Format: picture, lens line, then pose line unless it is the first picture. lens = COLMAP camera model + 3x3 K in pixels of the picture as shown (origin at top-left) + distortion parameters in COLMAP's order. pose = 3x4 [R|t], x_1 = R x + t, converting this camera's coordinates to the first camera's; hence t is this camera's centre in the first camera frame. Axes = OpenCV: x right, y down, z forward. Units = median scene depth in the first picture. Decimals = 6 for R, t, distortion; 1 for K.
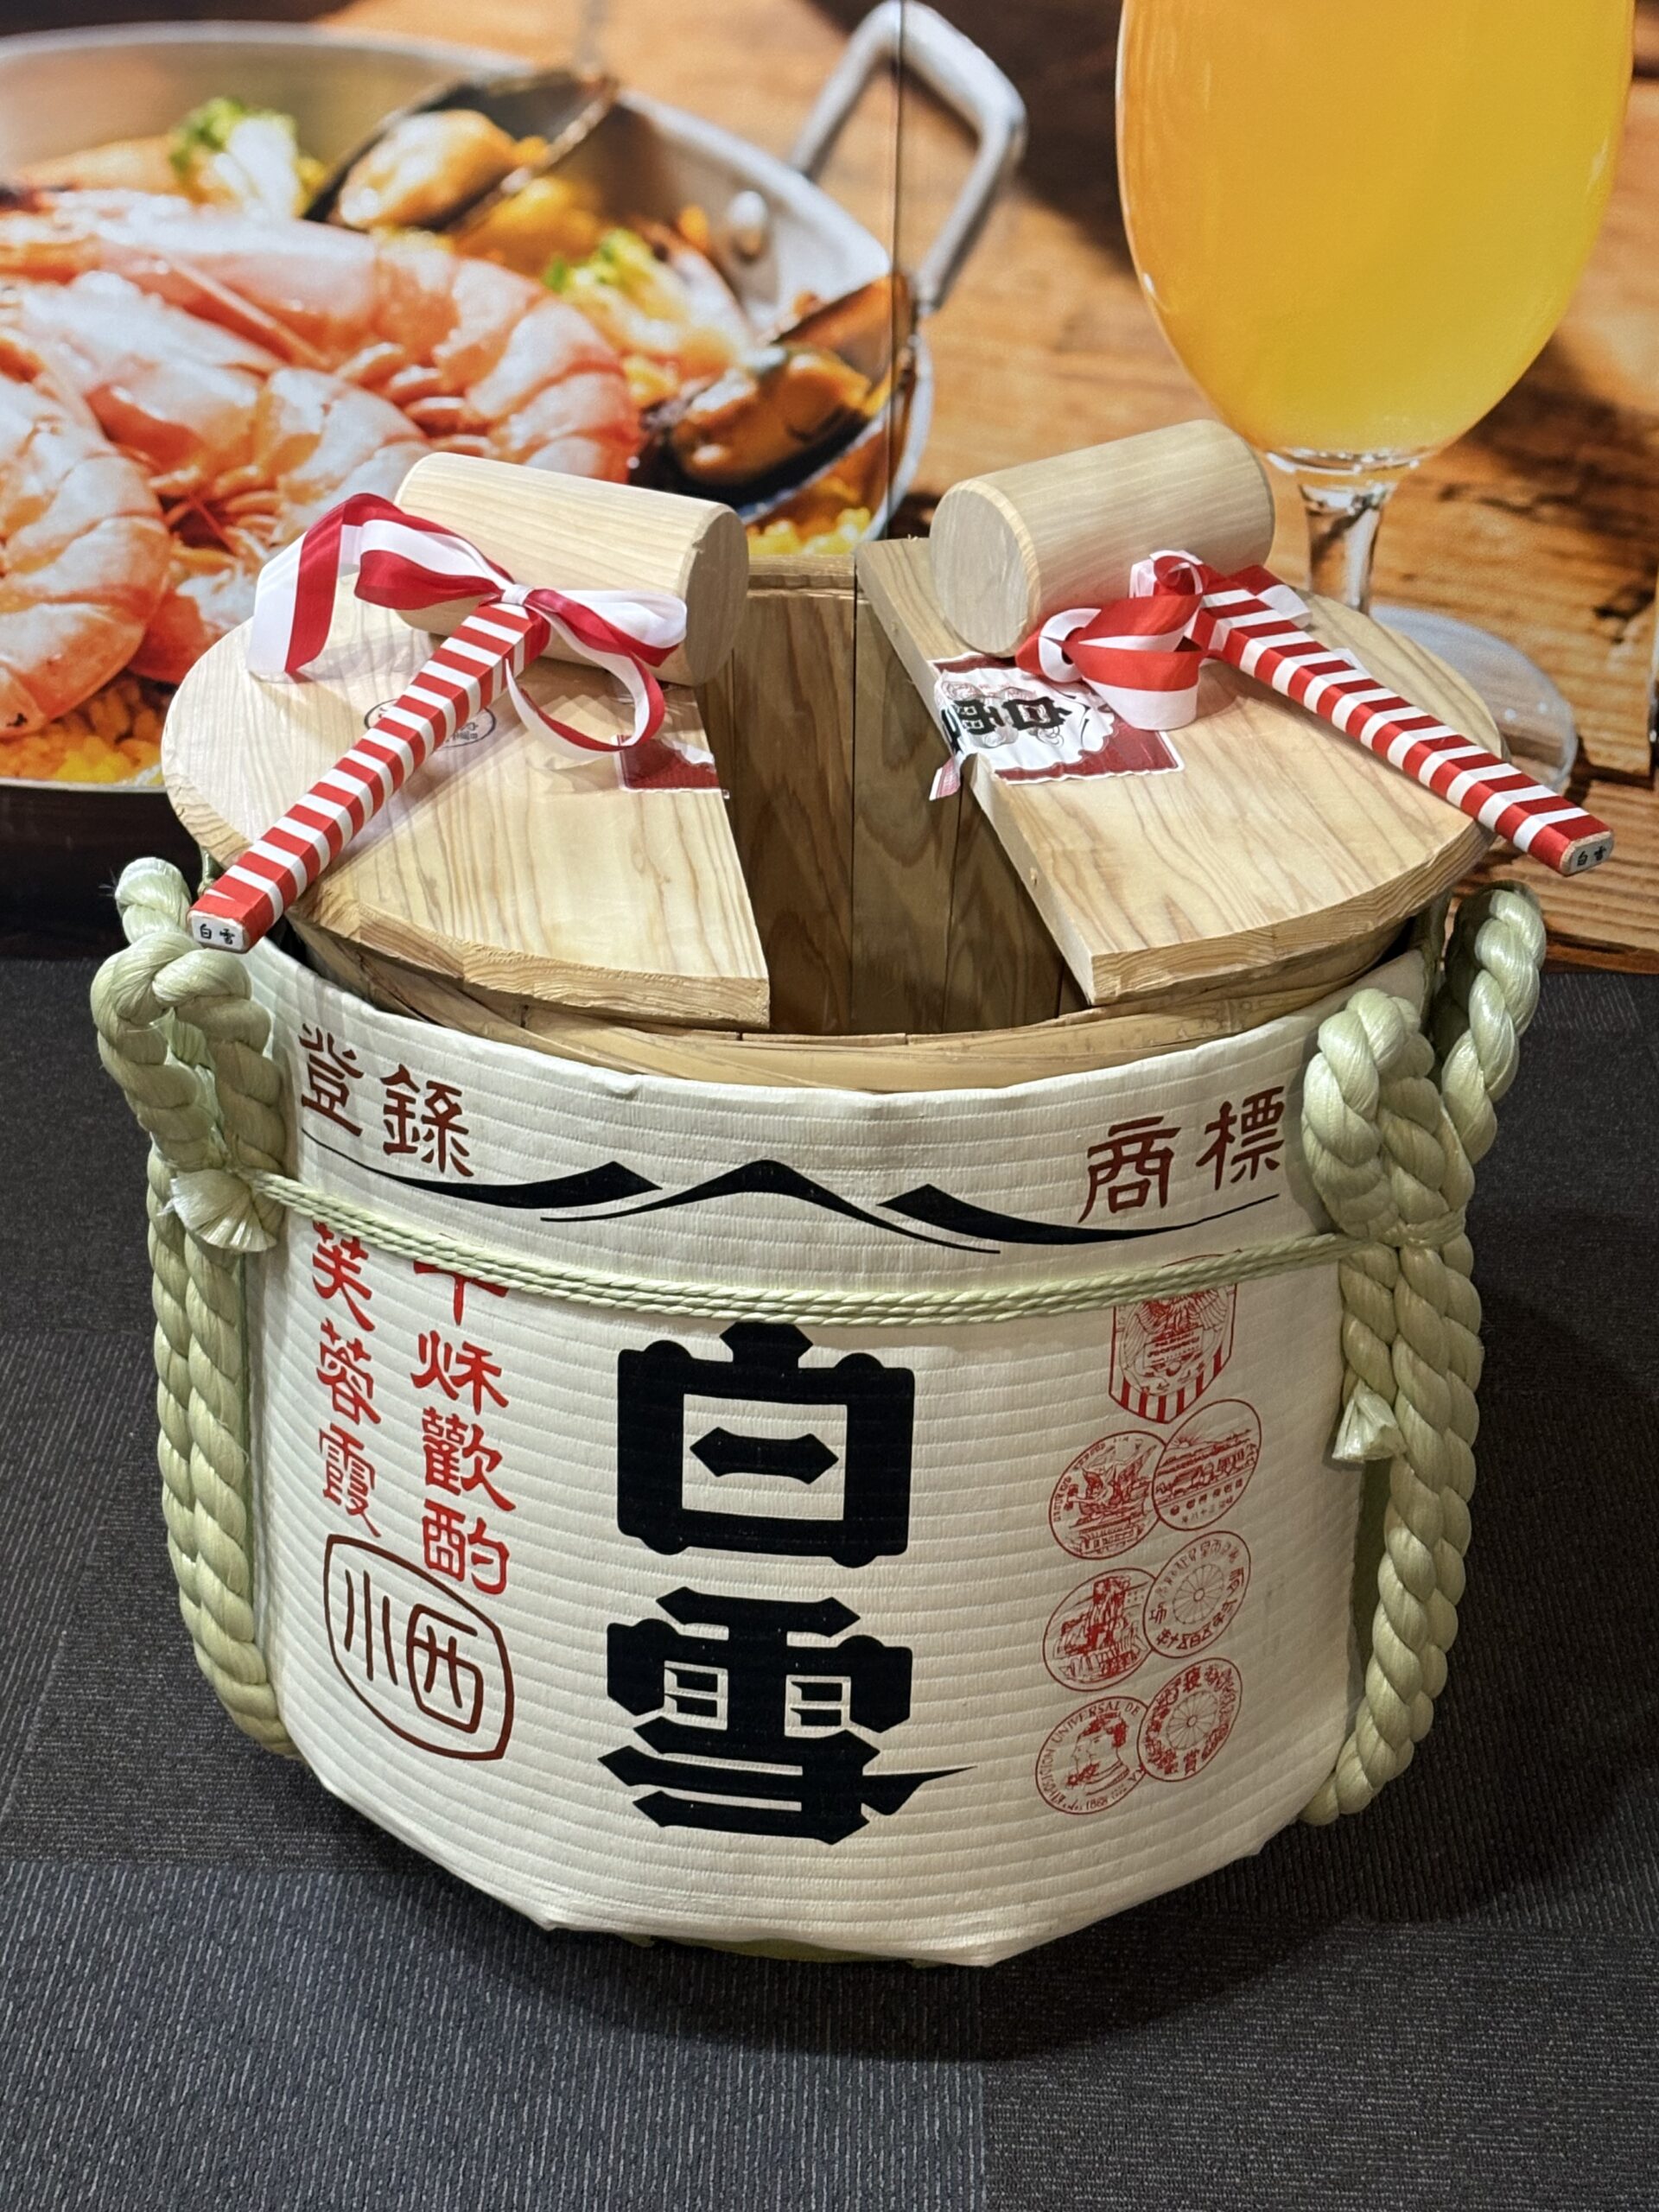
lens RADIAL K [[3773.1, 0, 823.0], [0, 3773.1, 1103.4], [0, 0, 1]] dist [0.099787, 0.000000]
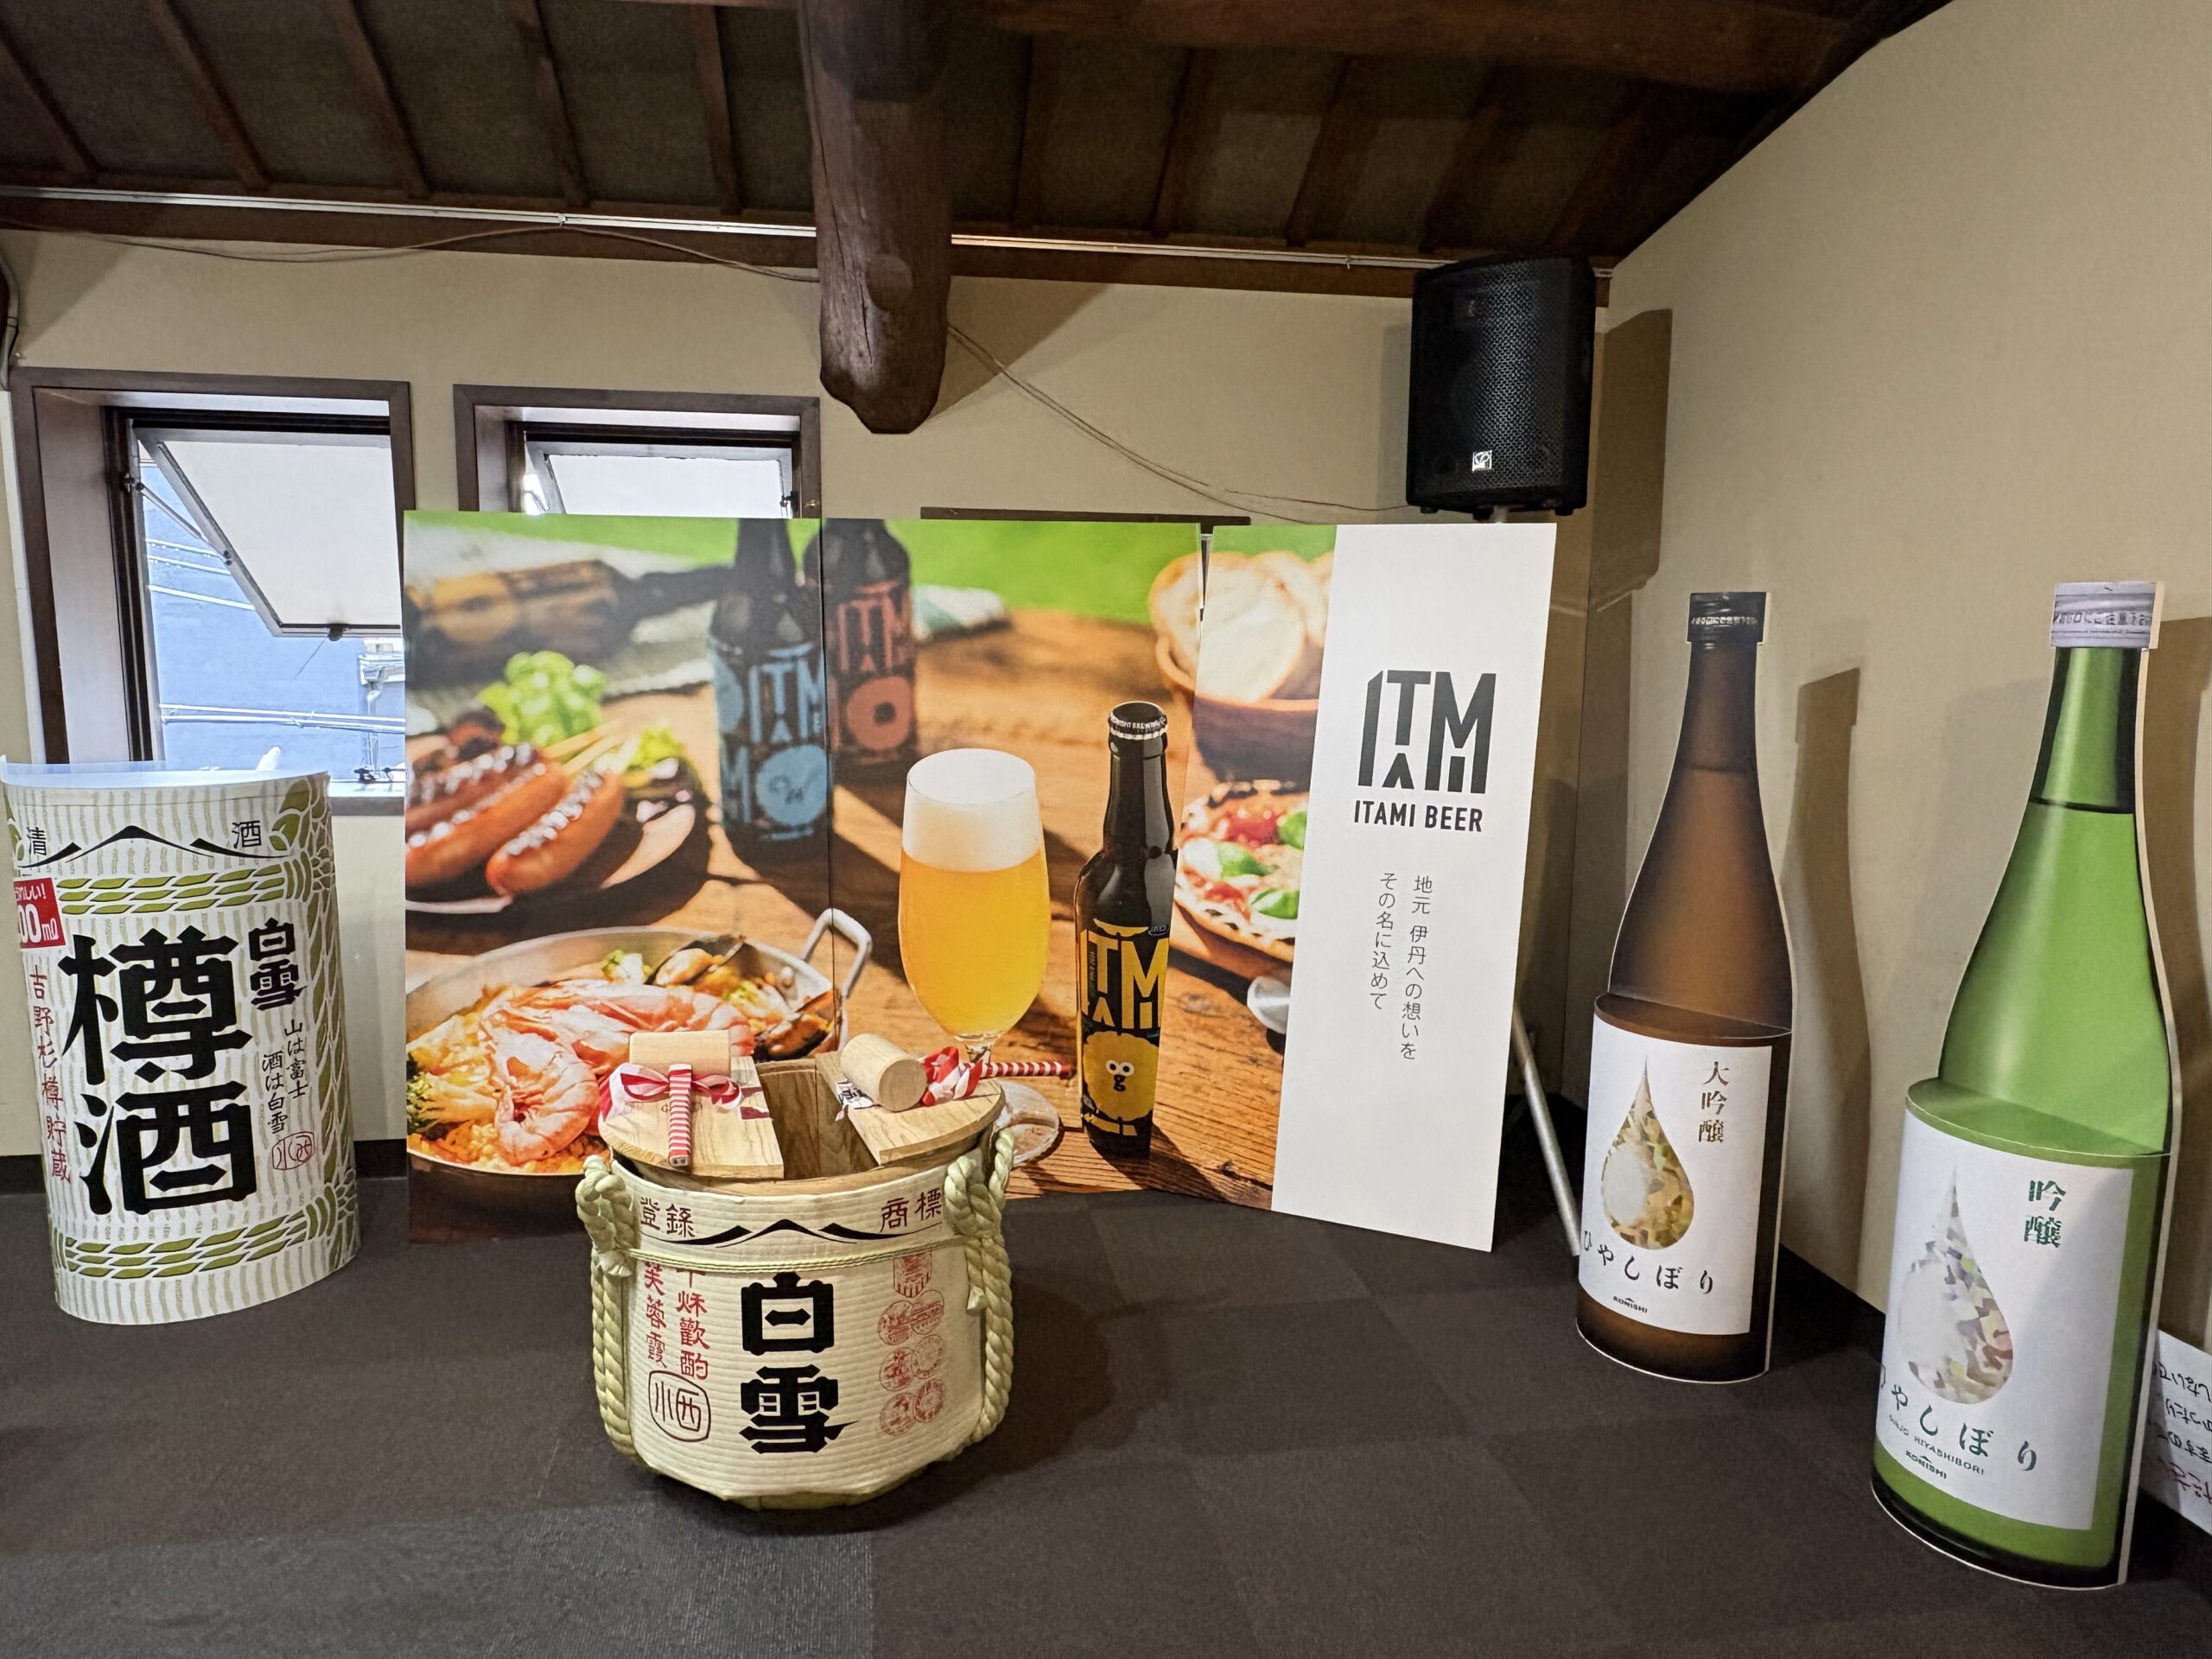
lens RADIAL K [[1430.7, 0, 1099.3], [0, 1430.7, 828.5], [0, 0, 1]] dist [-0.004149, -0.001683]
pose [[0.983107, -0.045225, 0.177354, 0.044825], [0.104589, 0.934012, -0.341587, 0.136065], [-0.150203, 0.354366, 0.922965, -0.302367]]
